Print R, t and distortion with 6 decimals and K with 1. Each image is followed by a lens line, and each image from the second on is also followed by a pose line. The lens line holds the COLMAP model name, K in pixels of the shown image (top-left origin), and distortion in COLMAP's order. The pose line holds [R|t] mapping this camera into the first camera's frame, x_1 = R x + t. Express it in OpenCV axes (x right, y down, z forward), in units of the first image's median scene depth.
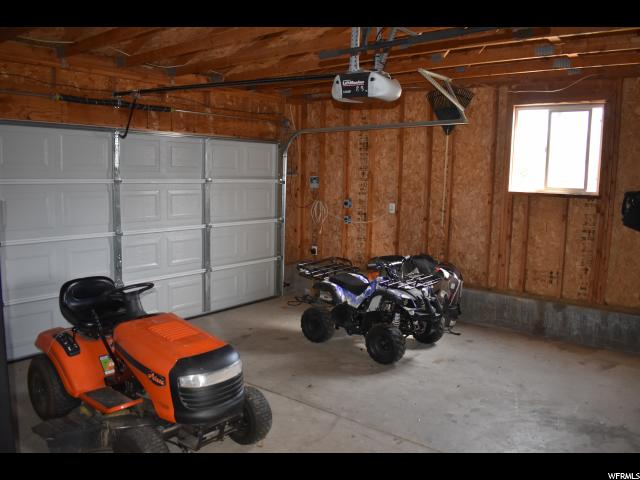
lens RADIAL K [[517.8, 0, 321.6], [0, 517.8, 237.2], [0, 0, 1]] dist [-0.077761, 0.018114]
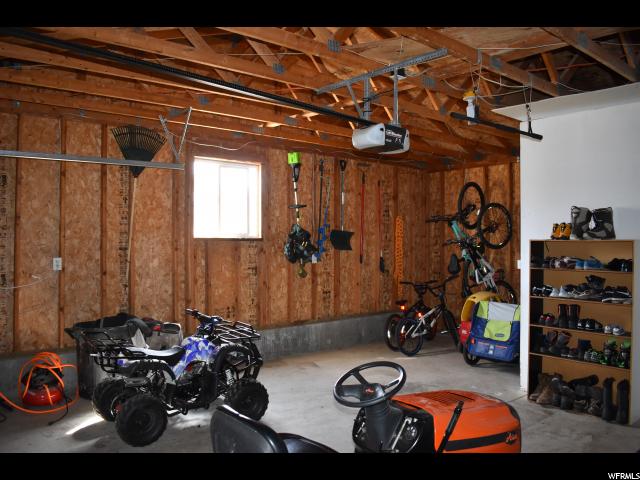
lens RADIAL K [[517.8, 0, 321.9], [0, 517.8, 242.0], [0, 0, 1]] dist [-0.077761, 0.018114]
pose [[0.208826, -0.020582, 0.977736, -0.644822], [0.117420, 0.993074, -0.004174, -0.048776], [-0.970878, 0.115677, 0.209796, 0.568079]]
